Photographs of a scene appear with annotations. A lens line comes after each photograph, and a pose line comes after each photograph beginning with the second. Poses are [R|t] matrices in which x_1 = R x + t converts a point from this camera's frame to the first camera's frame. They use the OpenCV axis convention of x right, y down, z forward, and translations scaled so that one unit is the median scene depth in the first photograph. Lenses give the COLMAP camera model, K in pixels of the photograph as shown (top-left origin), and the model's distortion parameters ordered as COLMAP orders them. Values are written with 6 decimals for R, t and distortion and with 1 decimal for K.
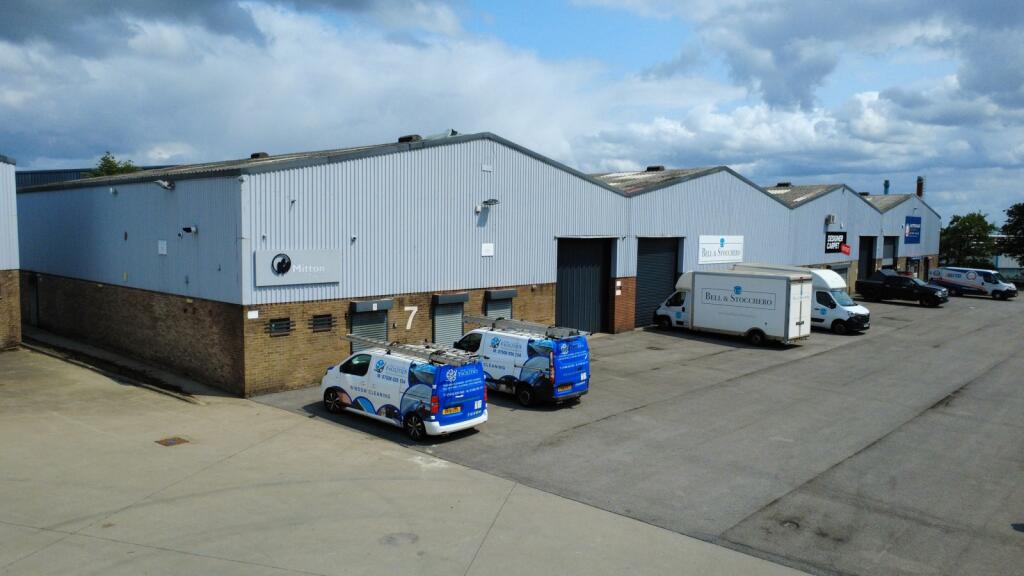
lens RADIAL K [[744.3, 0, 512.0], [0, 744.3, 288.0], [0, 0, 1]] dist [-0.001697, 0.004616]
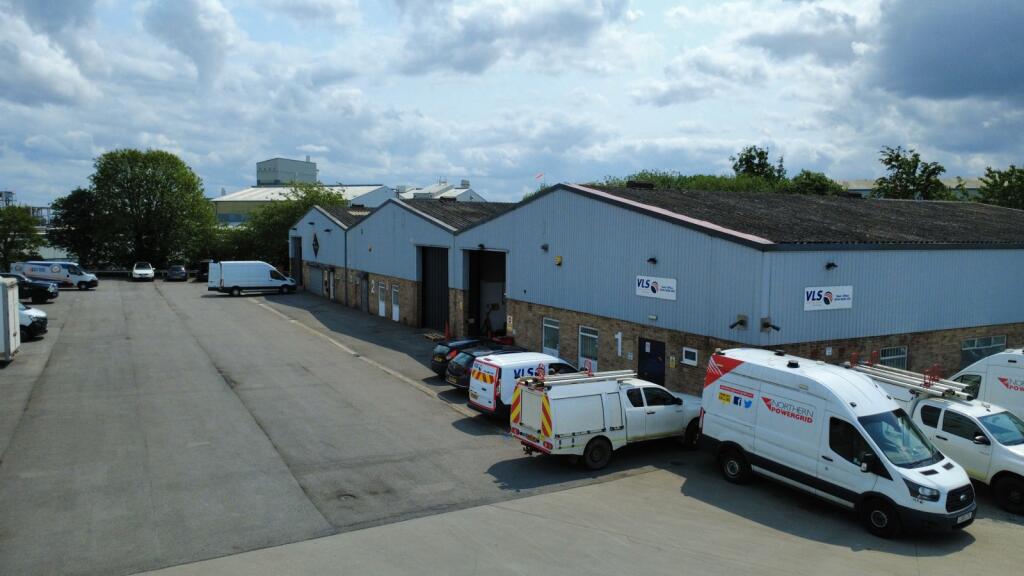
lens RADIAL K [[744.3, 0, 512.0], [0, 744.3, 288.0], [0, 0, 1]] dist [-0.001697, 0.004616]
pose [[0.324679, -0.084230, 0.942066, -0.370982], [0.071158, 0.995379, 0.064472, -0.032988], [-0.943144, 0.046103, 0.329173, 0.243255]]
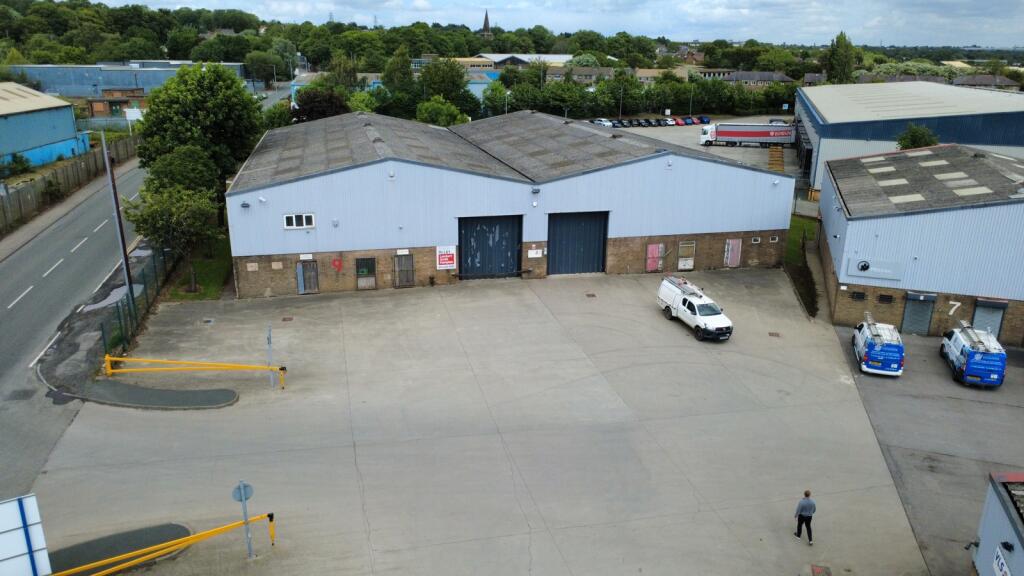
lens RADIAL K [[744.3, 0, 512.0], [0, 744.3, 288.0], [0, 0, 1]] dist [-0.001697, 0.004616]
pose [[0.403009, 0.269125, -0.874732, 1.085714], [-0.080678, 0.962512, 0.258962, -0.424533], [0.911633, -0.033792, 0.409614, -0.675264]]
